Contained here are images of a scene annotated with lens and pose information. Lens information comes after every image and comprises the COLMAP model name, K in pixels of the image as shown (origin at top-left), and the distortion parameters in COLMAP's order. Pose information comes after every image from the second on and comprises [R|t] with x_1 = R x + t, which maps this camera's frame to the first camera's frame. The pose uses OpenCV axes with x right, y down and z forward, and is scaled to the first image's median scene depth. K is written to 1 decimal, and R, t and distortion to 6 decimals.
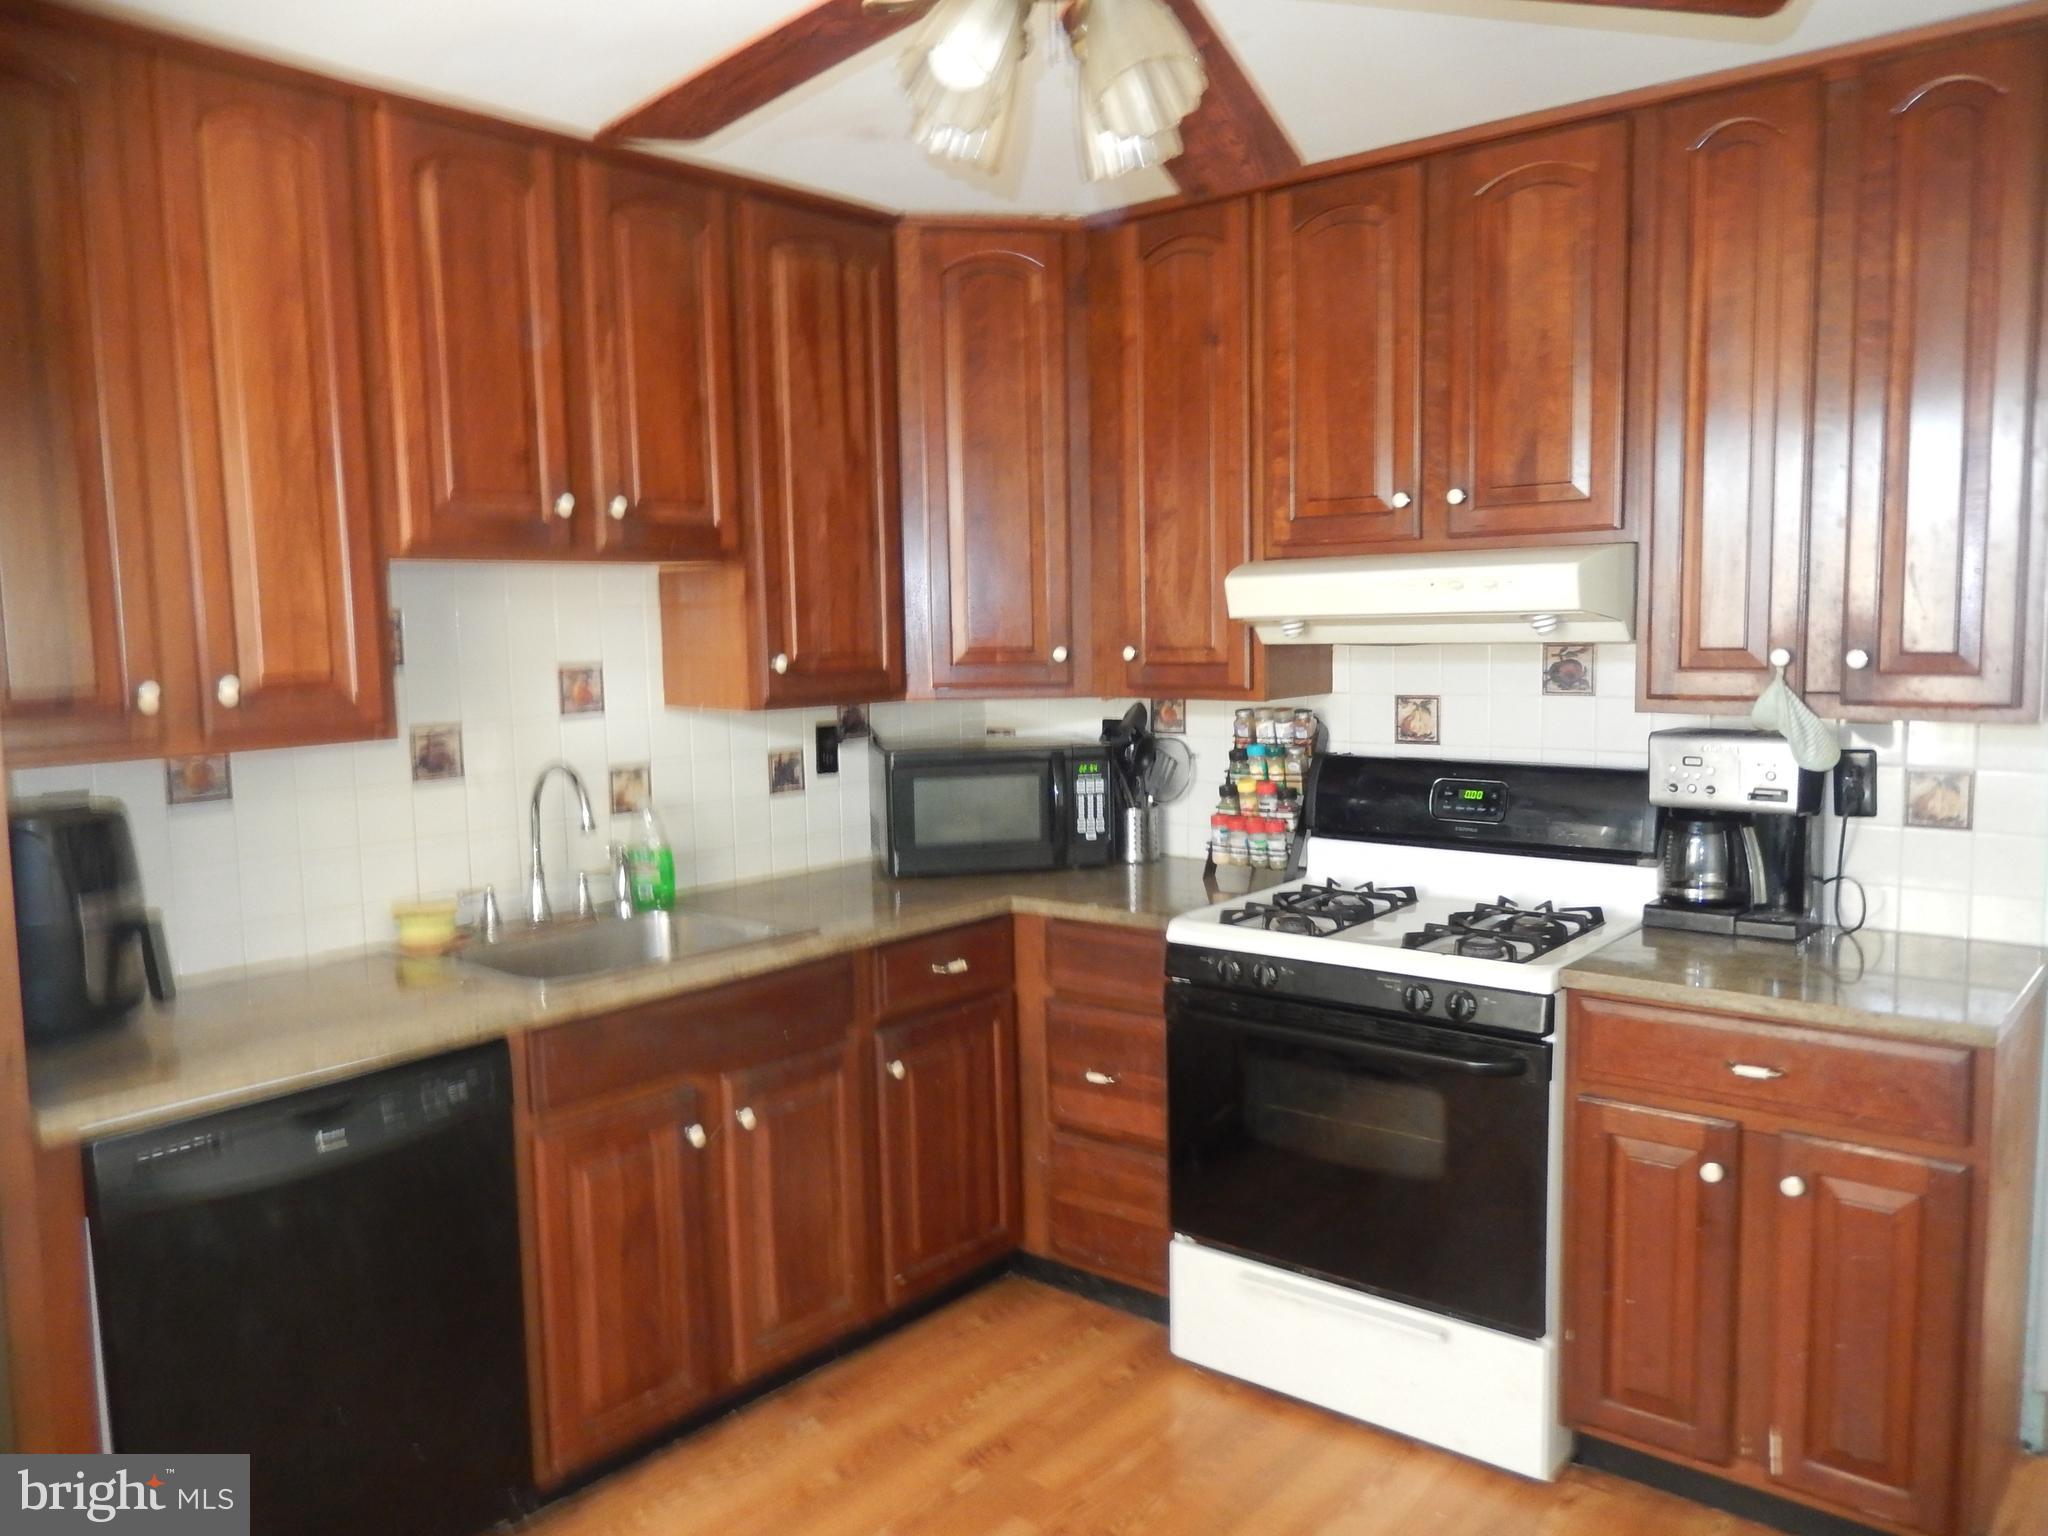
lens RADIAL K [[1515.1, 0, 1019.1], [0, 1515.1, 773.0], [0, 0, 1]] dist [-0.008695, 0.004226]
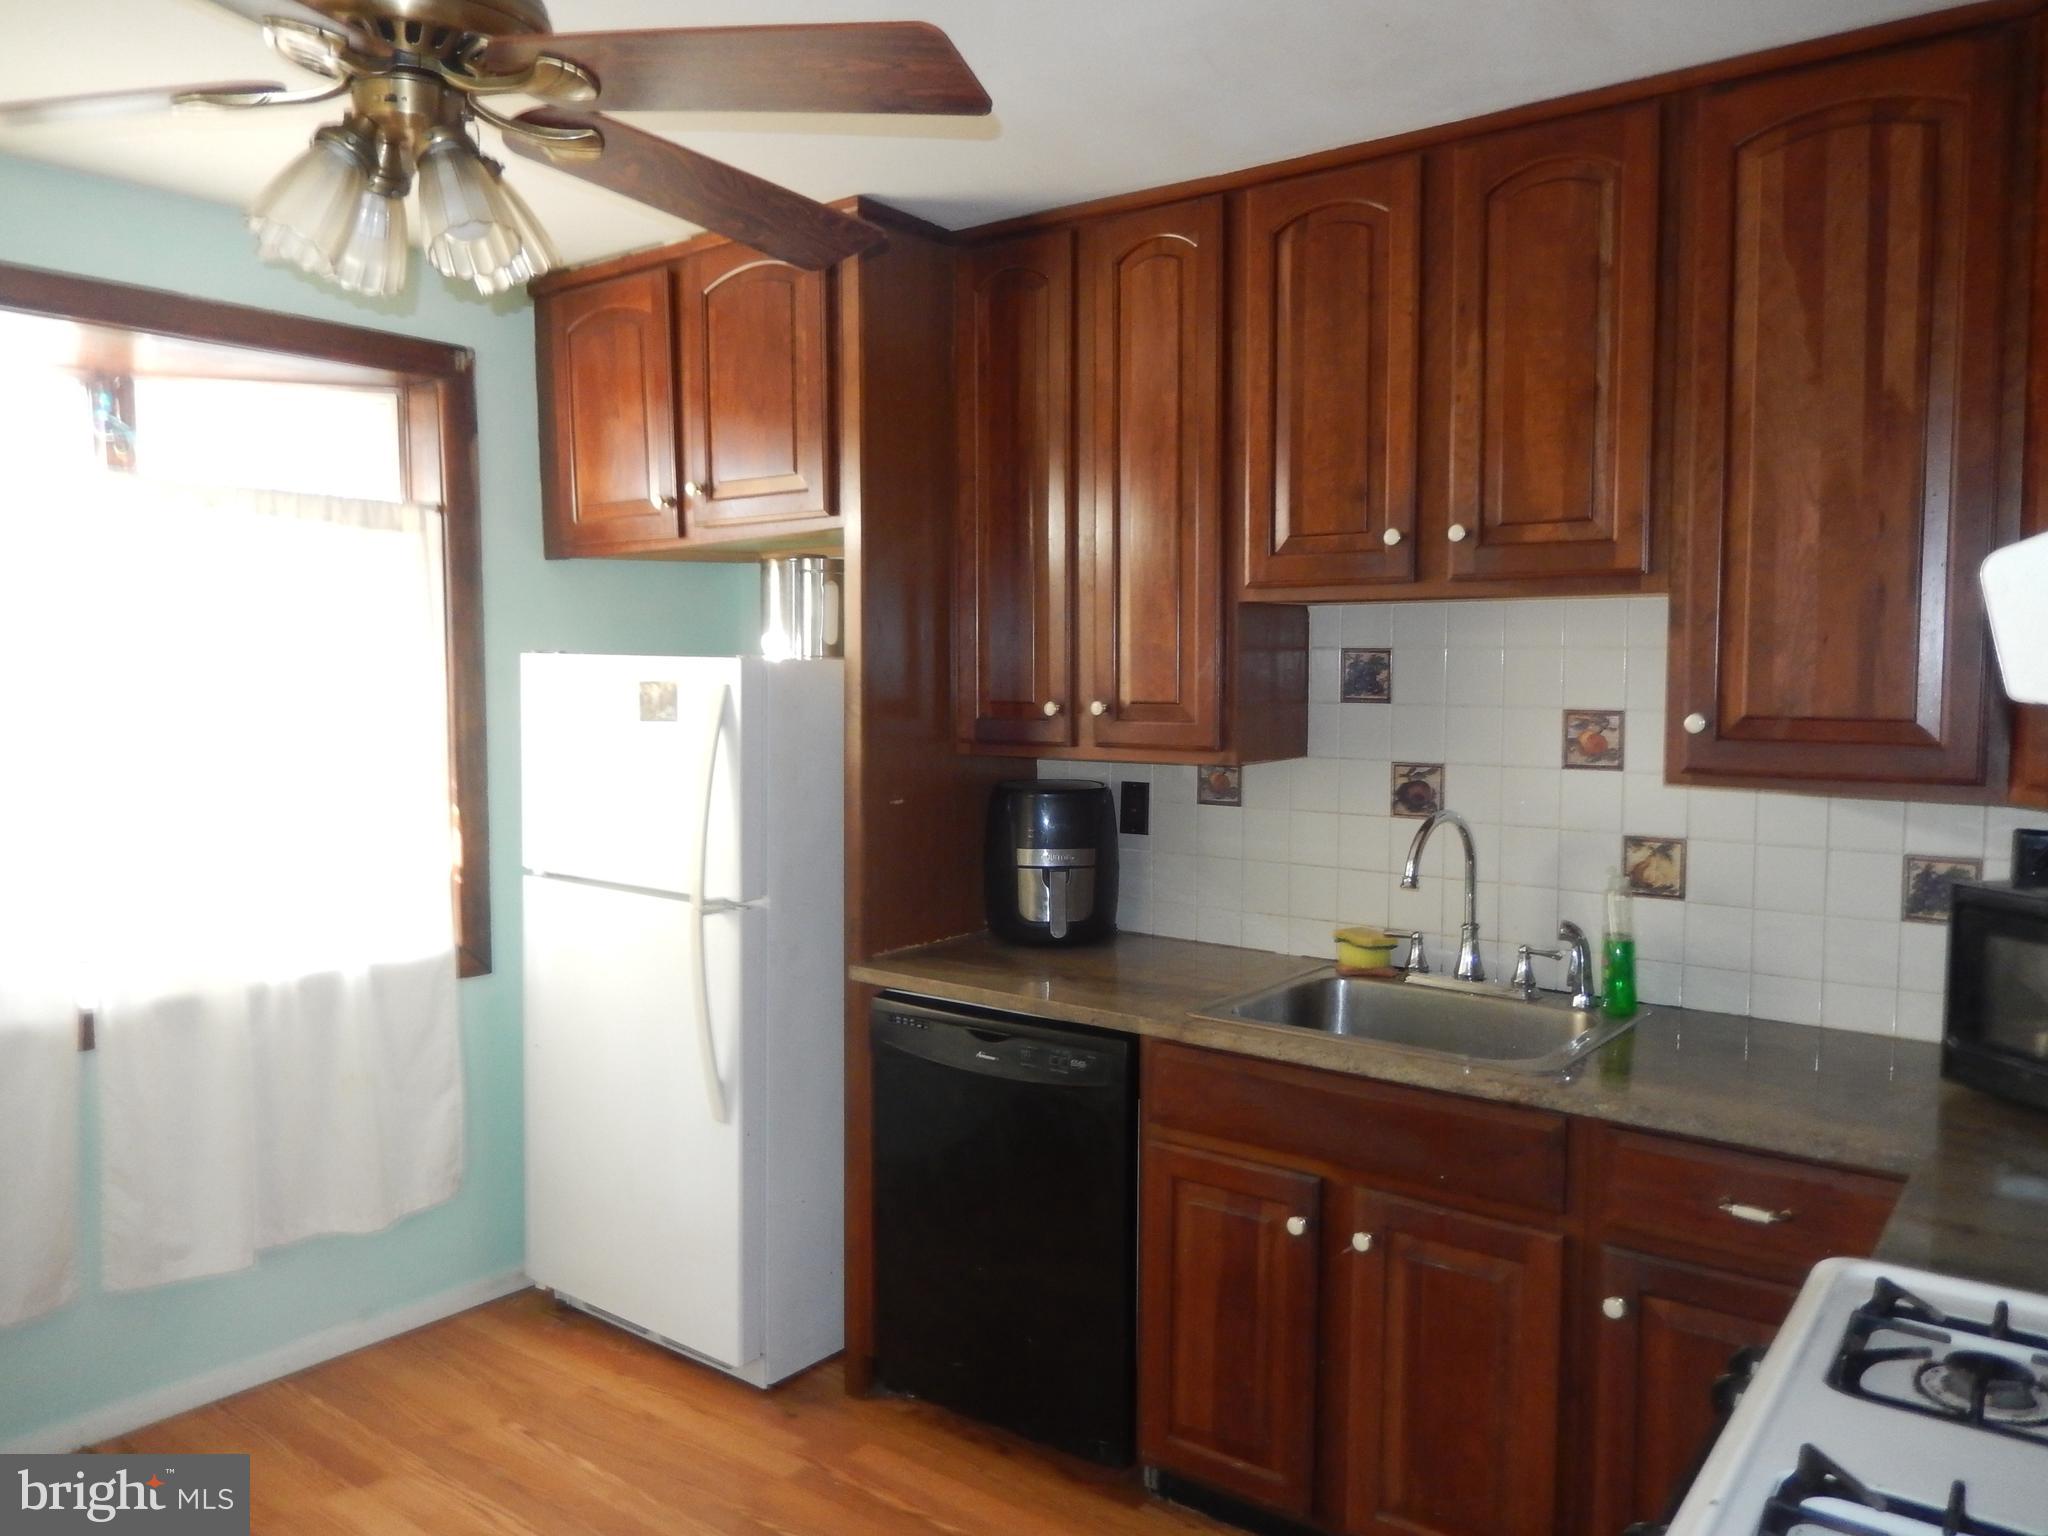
lens RADIAL K [[1515.1, 0, 1017.6], [0, 1515.1, 767.1], [0, 0, 1]] dist [-0.008695, 0.004226]
pose [[0.031373, 0.094759, -0.995006, 0.598504], [-0.094373, 0.991329, 0.091434, -0.093303], [0.995043, 0.091033, 0.040043, 0.689184]]
